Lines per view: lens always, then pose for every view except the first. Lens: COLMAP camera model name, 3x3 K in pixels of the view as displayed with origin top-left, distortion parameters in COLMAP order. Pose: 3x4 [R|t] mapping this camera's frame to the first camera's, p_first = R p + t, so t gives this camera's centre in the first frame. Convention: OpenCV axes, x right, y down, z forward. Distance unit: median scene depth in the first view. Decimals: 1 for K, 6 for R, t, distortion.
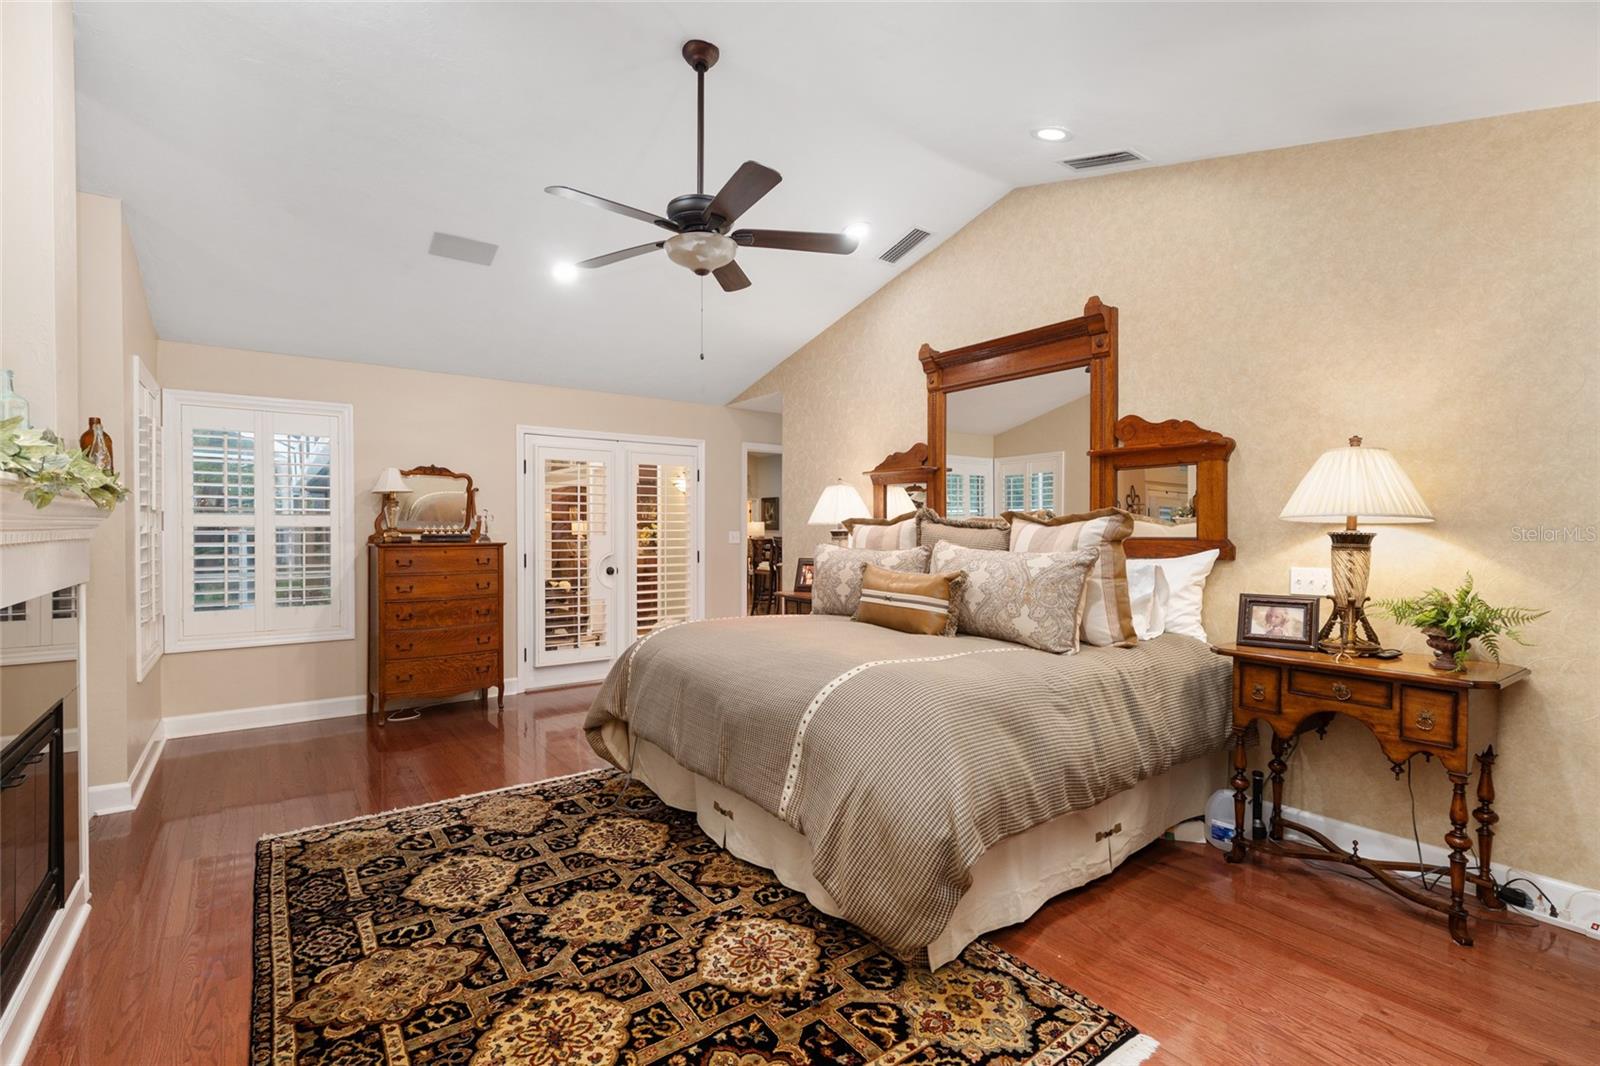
lens RADIAL K [[734.5, 0, 797.5], [0, 734.5, 536.3], [0, 0, 1]] dist [-0.003554, -0.000252]
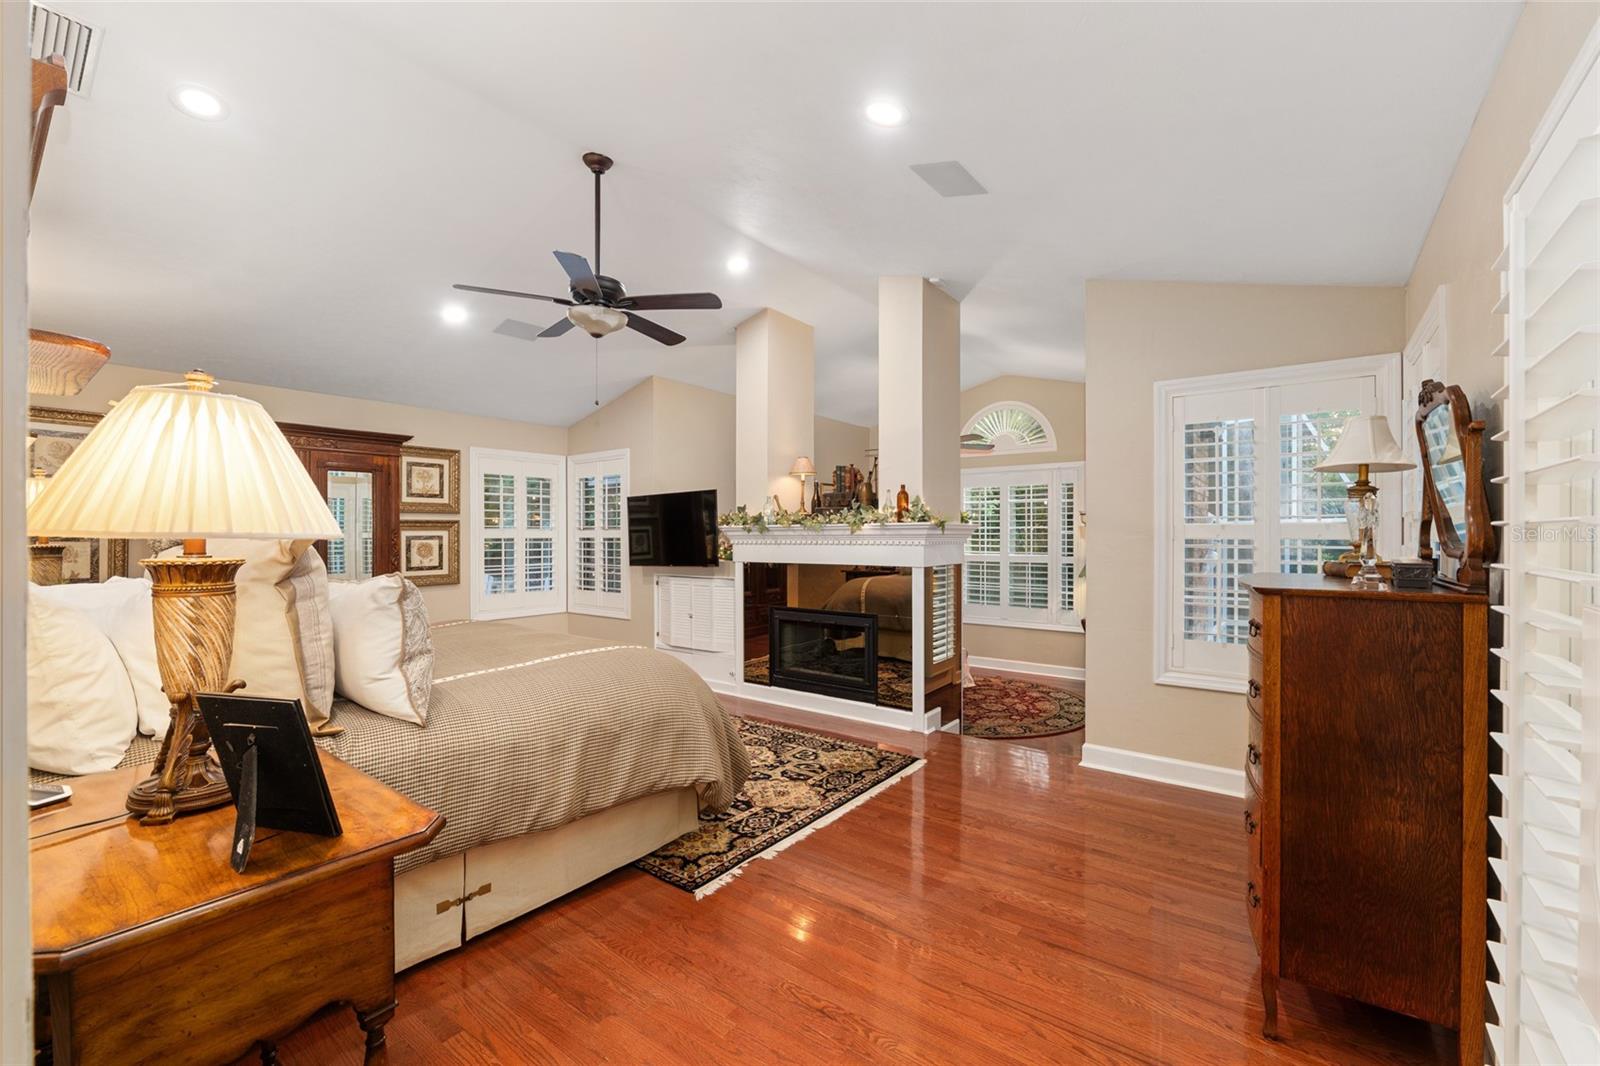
lens RADIAL K [[650.0, 0, 800.4], [0, 650.0, 530.4], [0, 0, 1]] dist [-0.011253, -0.000353]
pose [[-0.961105, 0.001950, -0.276178, -0.151736], [0.002839, 0.999992, -0.002820, -0.029774], [0.276170, -0.003495, -0.961102, 2.102812]]
